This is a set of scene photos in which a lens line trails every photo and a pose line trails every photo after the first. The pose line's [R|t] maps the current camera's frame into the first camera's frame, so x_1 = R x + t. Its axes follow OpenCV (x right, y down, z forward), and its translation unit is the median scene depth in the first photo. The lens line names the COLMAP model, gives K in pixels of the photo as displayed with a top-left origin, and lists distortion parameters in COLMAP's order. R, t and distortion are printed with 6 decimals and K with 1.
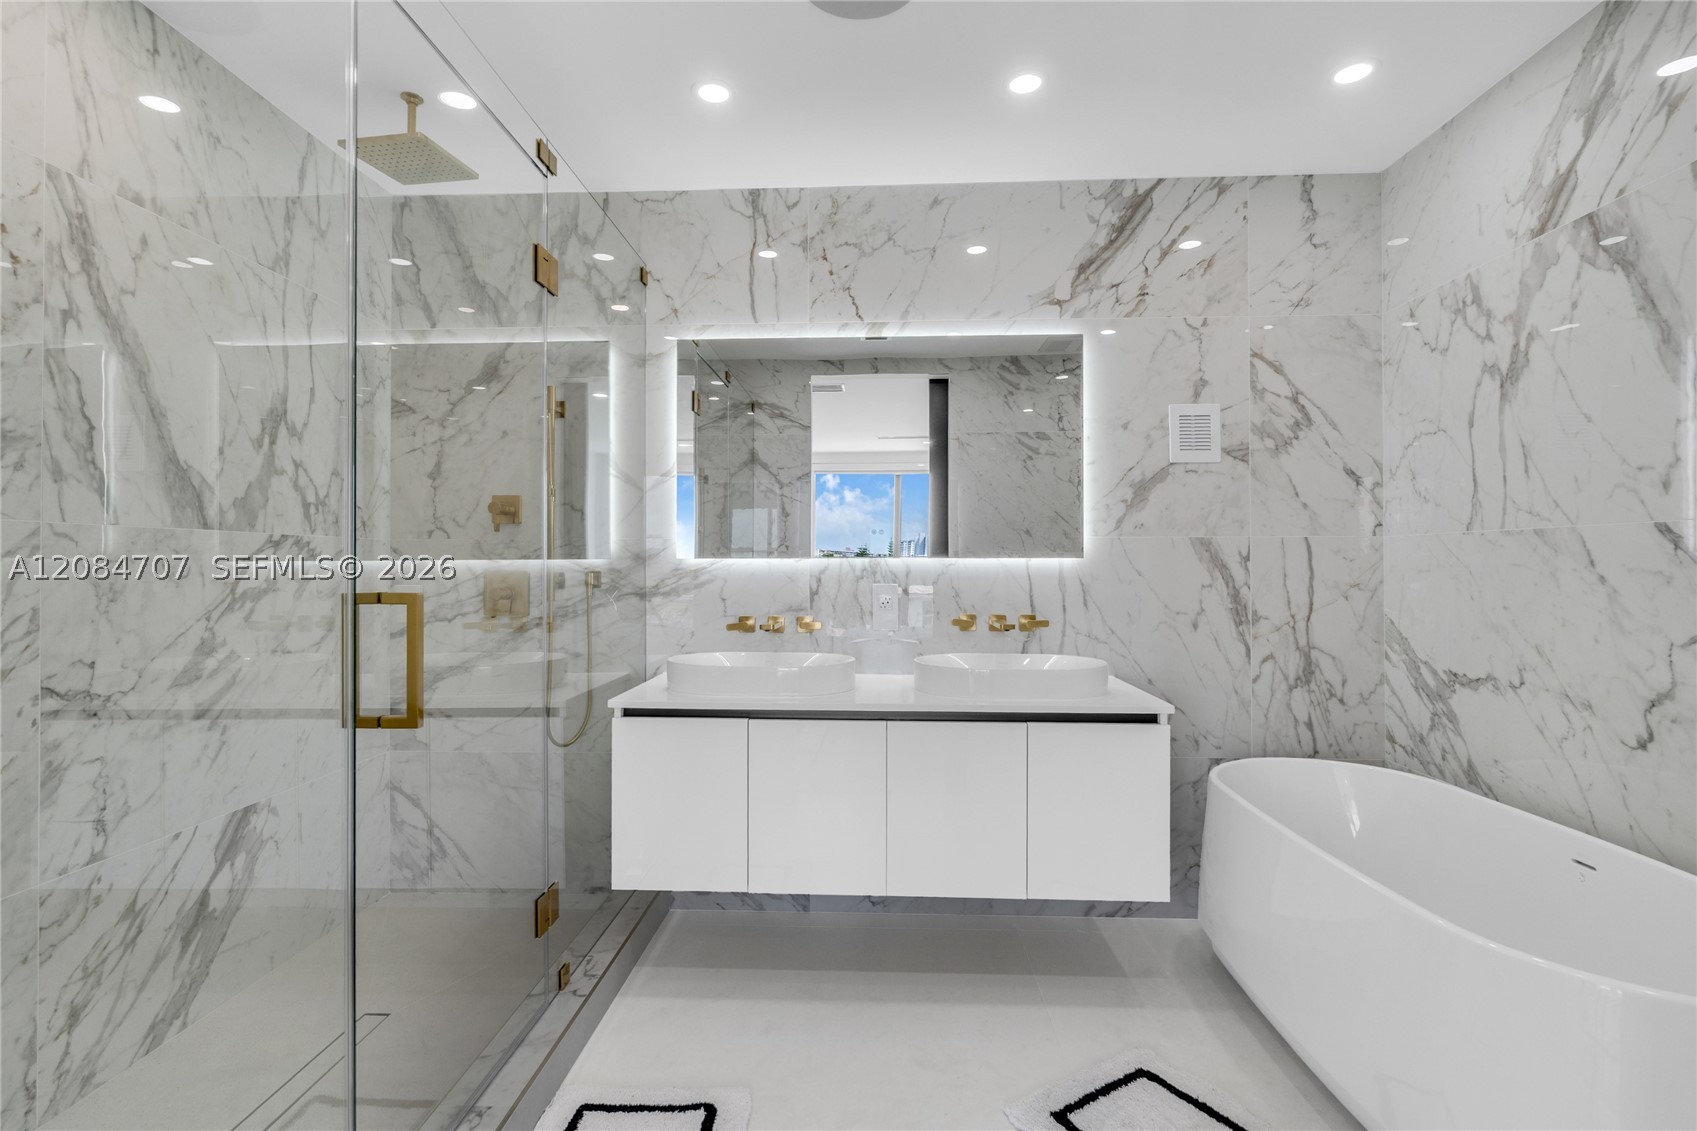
lens RADIAL K [[787.4, 0, 847.3], [0, 787.4, 565.2], [0, 0, 1]] dist [-0.003871, 0.000077]
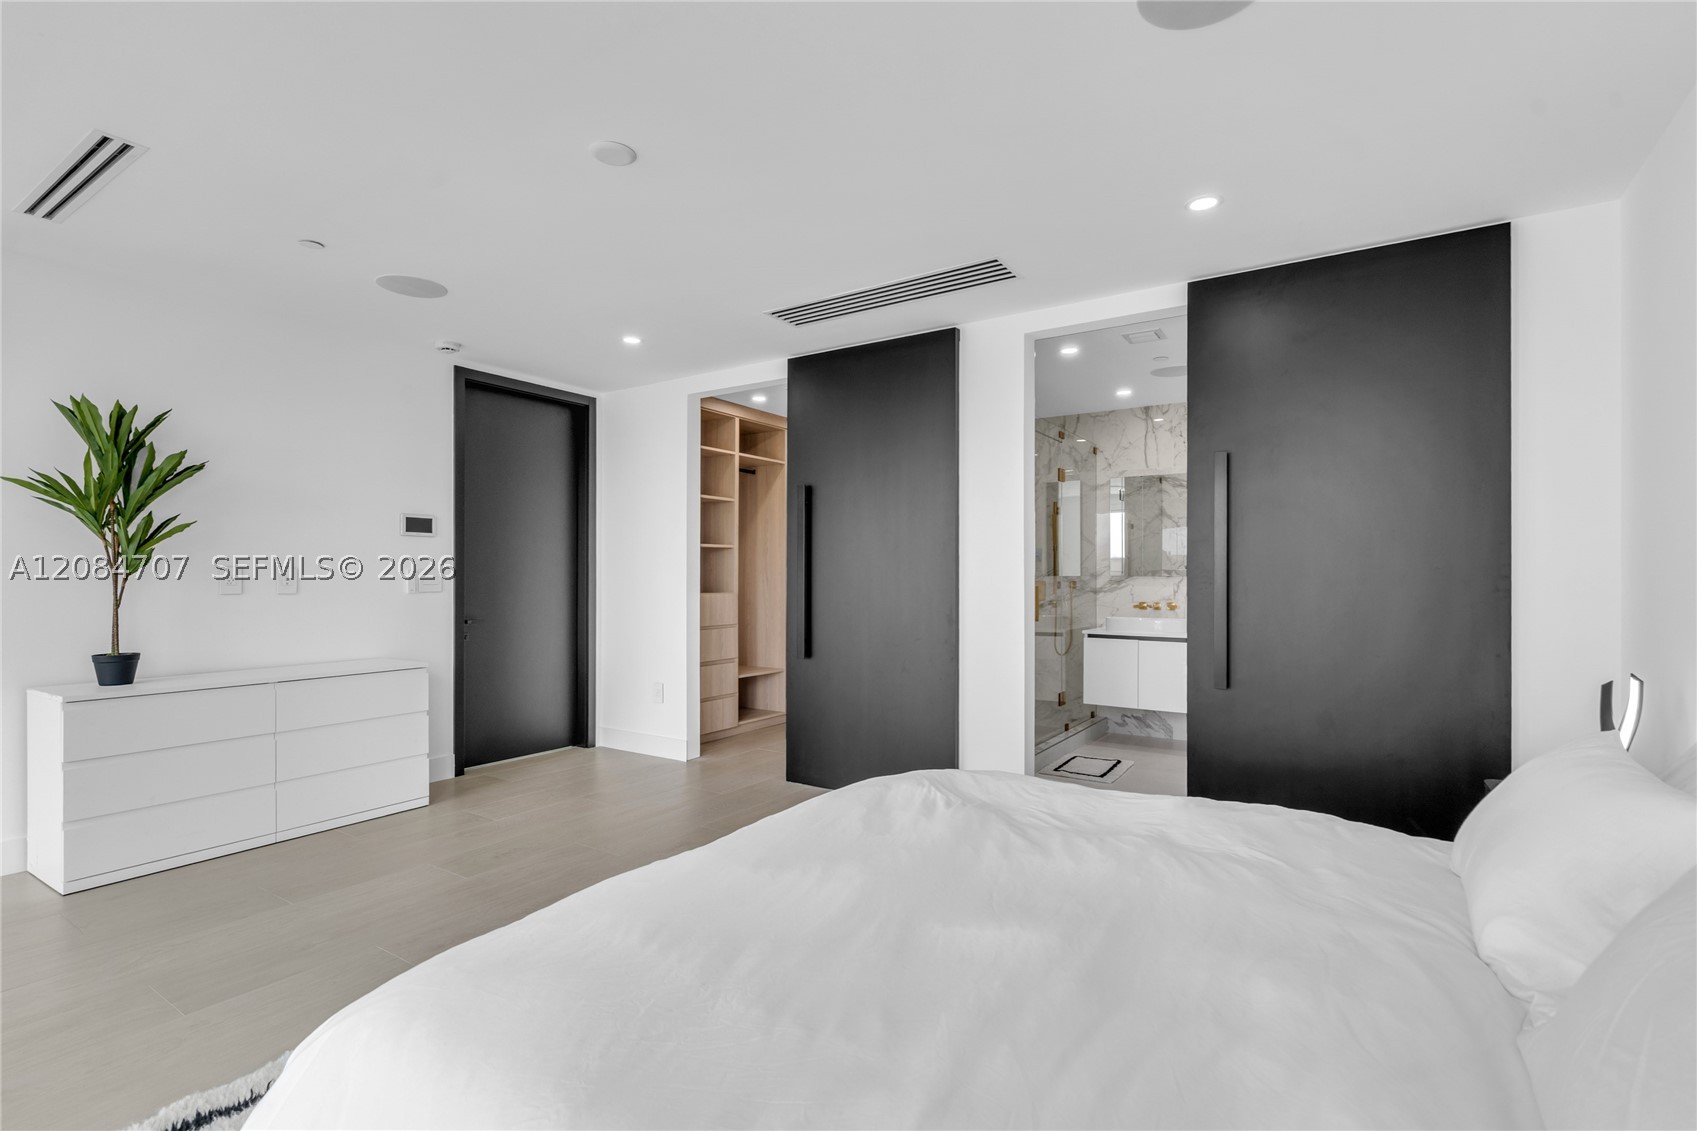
lens RADIAL K [[787.4, 0, 852.4], [0, 787.4, 573.5], [0, 0, 1]] dist [-0.003871, 0.000077]
pose [[0.855235, -0.000276, -0.518240, 0.314848], [-0.001204, 0.999996, -0.002520, -0.007680], [0.518239, 0.002779, 0.855232, -1.291743]]
